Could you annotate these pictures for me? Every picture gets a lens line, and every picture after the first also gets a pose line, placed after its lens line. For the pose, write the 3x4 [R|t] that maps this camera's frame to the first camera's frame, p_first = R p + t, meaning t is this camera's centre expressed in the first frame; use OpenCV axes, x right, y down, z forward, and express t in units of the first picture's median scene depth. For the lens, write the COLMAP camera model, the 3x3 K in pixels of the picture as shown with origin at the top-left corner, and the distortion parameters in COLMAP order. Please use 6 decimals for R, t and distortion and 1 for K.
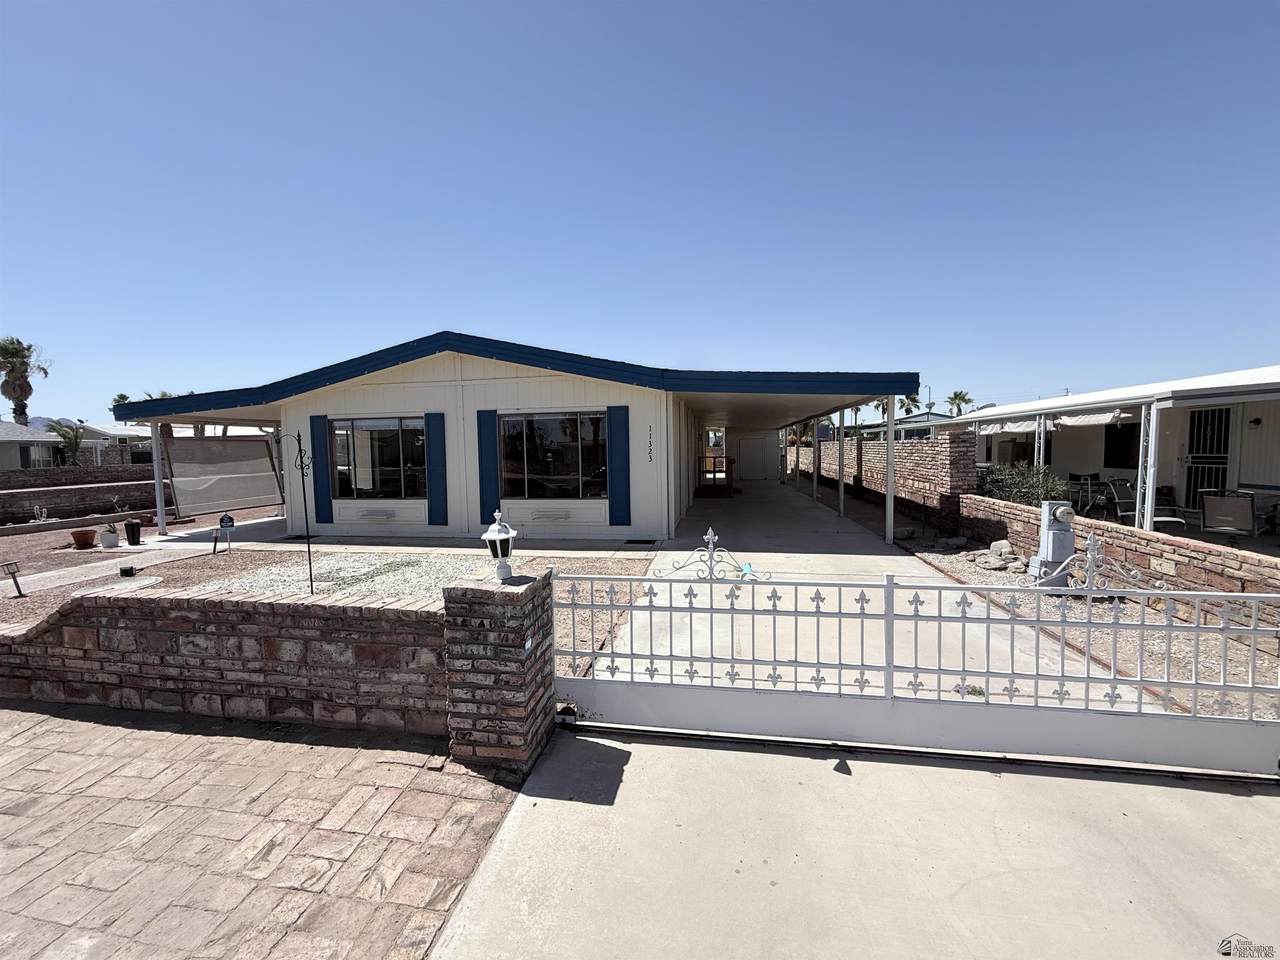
lens RADIAL K [[509.7, 0, 637.2], [0, 509.7, 481.1], [0, 0, 1]] dist [-0.001816, 0.000912]
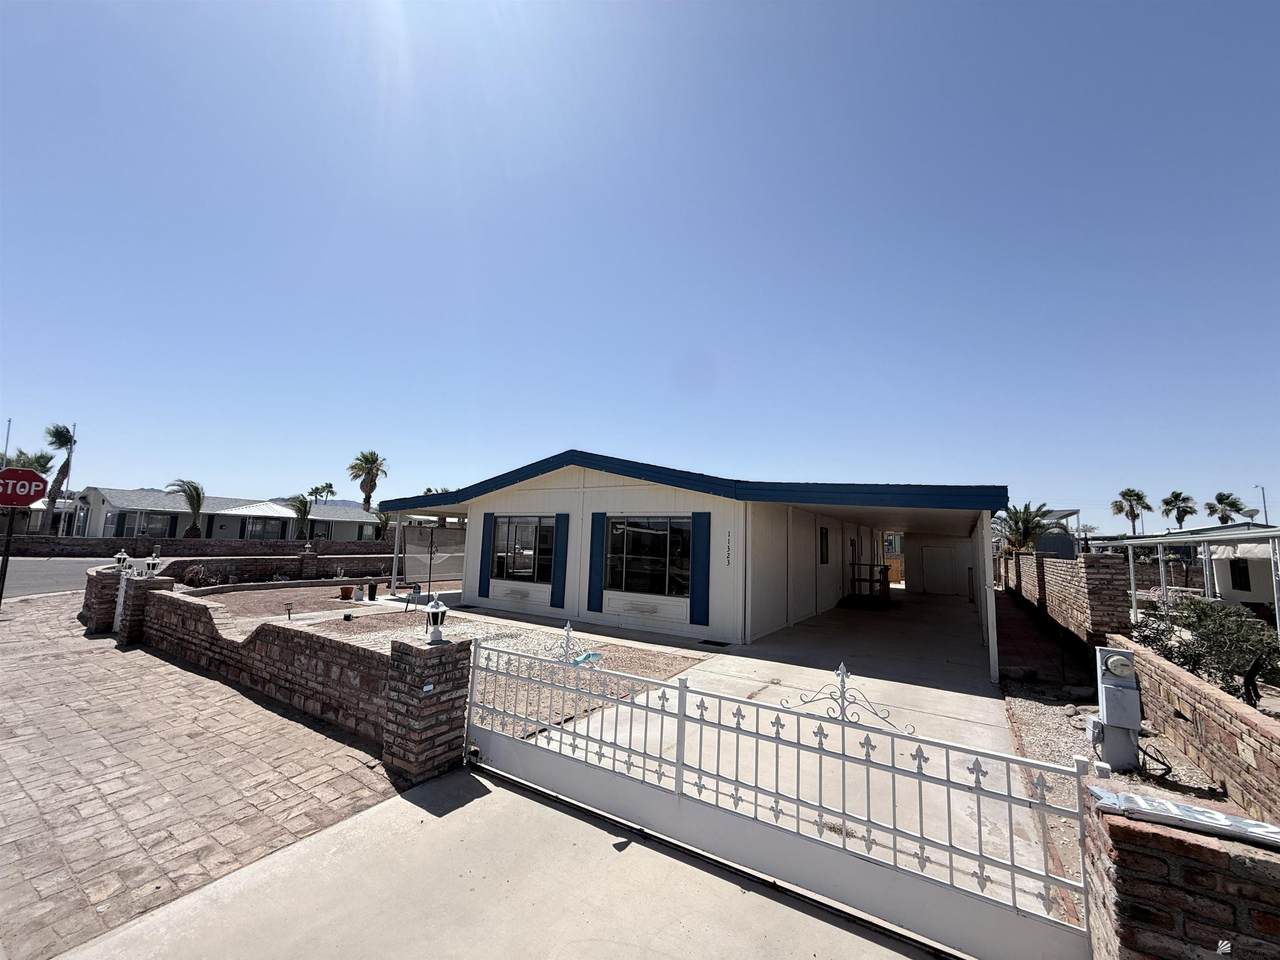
lens RADIAL K [[509.7, 0, 637.1], [0, 509.7, 480.3], [0, 0, 1]] dist [-0.001816, 0.000912]
pose [[0.918322, 0.001398, -0.395831, 0.452545], [-0.075482, 0.982262, -0.171648, -0.028030], [0.388569, 0.187506, 0.902139, -0.093368]]
